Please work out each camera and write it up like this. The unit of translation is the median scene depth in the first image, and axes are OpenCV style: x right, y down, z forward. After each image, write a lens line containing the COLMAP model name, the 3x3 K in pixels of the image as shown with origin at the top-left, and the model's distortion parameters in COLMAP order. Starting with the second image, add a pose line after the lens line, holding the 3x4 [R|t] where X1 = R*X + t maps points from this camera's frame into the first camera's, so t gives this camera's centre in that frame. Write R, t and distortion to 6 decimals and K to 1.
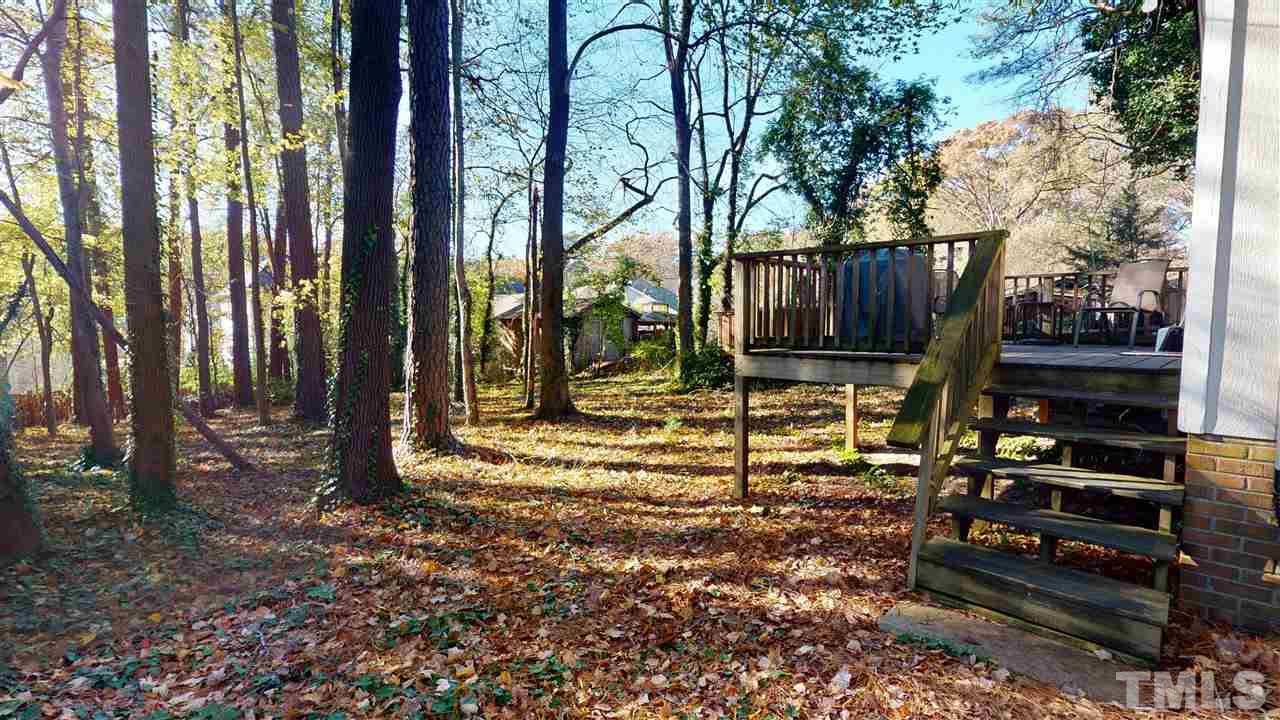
lens RADIAL K [[604.7, 0, 641.0], [0, 604.7, 363.6], [0, 0, 1]] dist [0.013064, 0.000328]
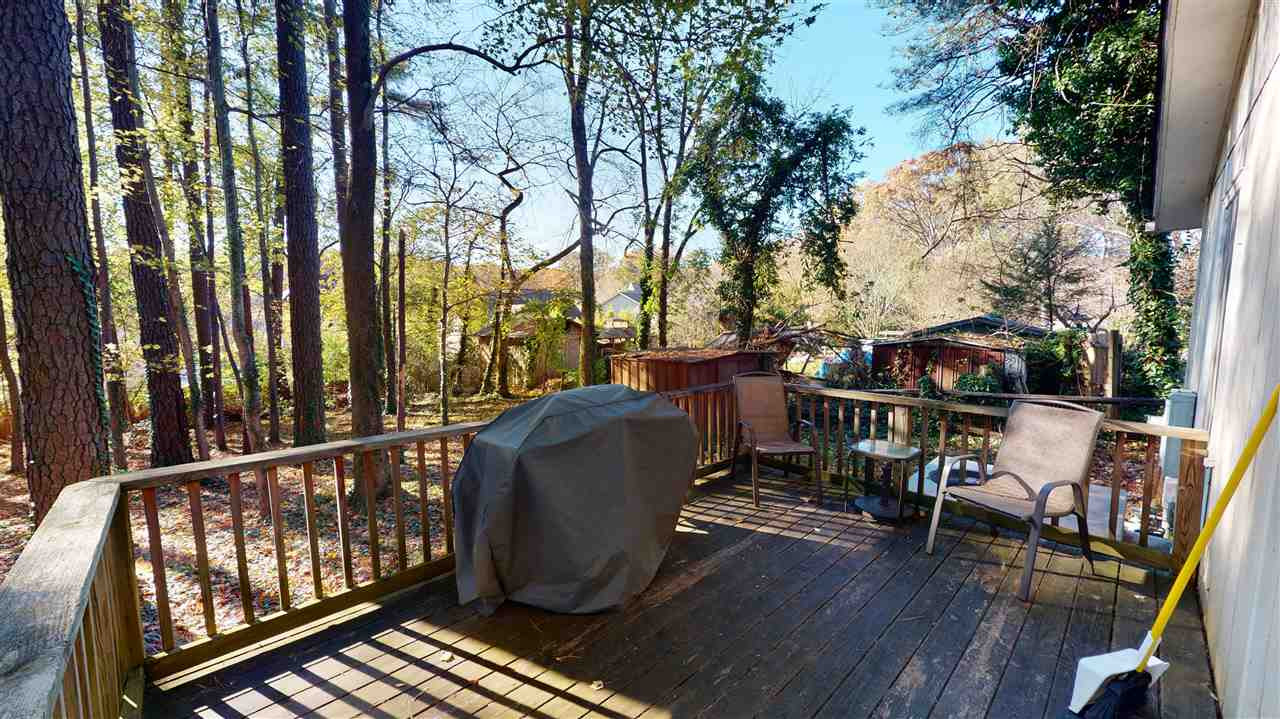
lens RADIAL K [[468.6, 0, 640.6], [0, 468.6, 362.0], [0, 0, 1]] dist [-0.001234, -0.000042]
pose [[0.998912, 0.003289, -0.046526, 0.178938], [-0.001589, 0.999332, 0.036512, -0.086431], [0.046615, -0.036398, 0.998250, 0.209101]]
